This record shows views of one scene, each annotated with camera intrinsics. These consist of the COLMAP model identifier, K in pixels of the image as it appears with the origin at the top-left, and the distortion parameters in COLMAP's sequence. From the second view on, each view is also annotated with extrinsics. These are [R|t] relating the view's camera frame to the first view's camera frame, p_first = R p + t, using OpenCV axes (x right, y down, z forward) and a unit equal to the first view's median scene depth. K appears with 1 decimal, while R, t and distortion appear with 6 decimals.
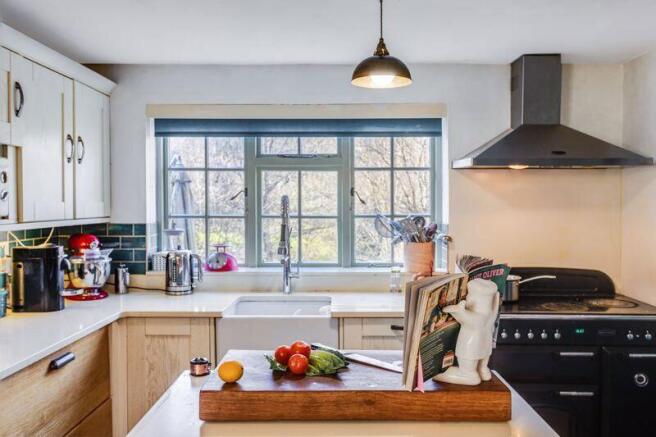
lens RADIAL K [[566.5, 0, 306.4], [0, 566.5, 203.1], [0, 0, 1]] dist [-0.003921, 0.024619]
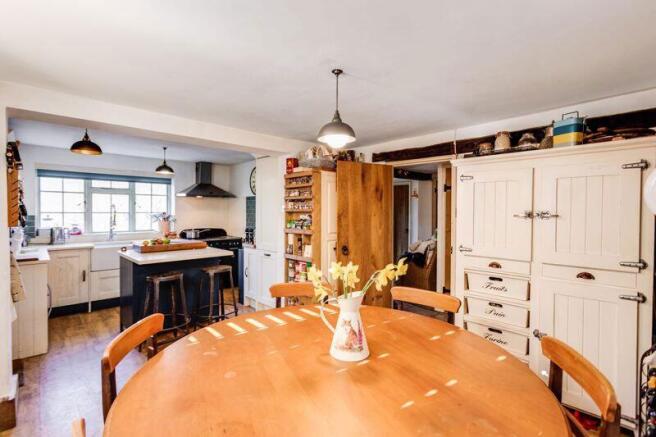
lens RADIAL K [[308.5, 0, 323.8], [0, 308.5, 215.7], [0, 0, 1]] dist [0.009272, 0.001181]
pose [[0.703175, -0.008317, 0.710968, -0.352318], [-0.003930, 0.999871, 0.015583, 0.013294], [-0.711006, -0.013752, 0.703052, -0.693343]]
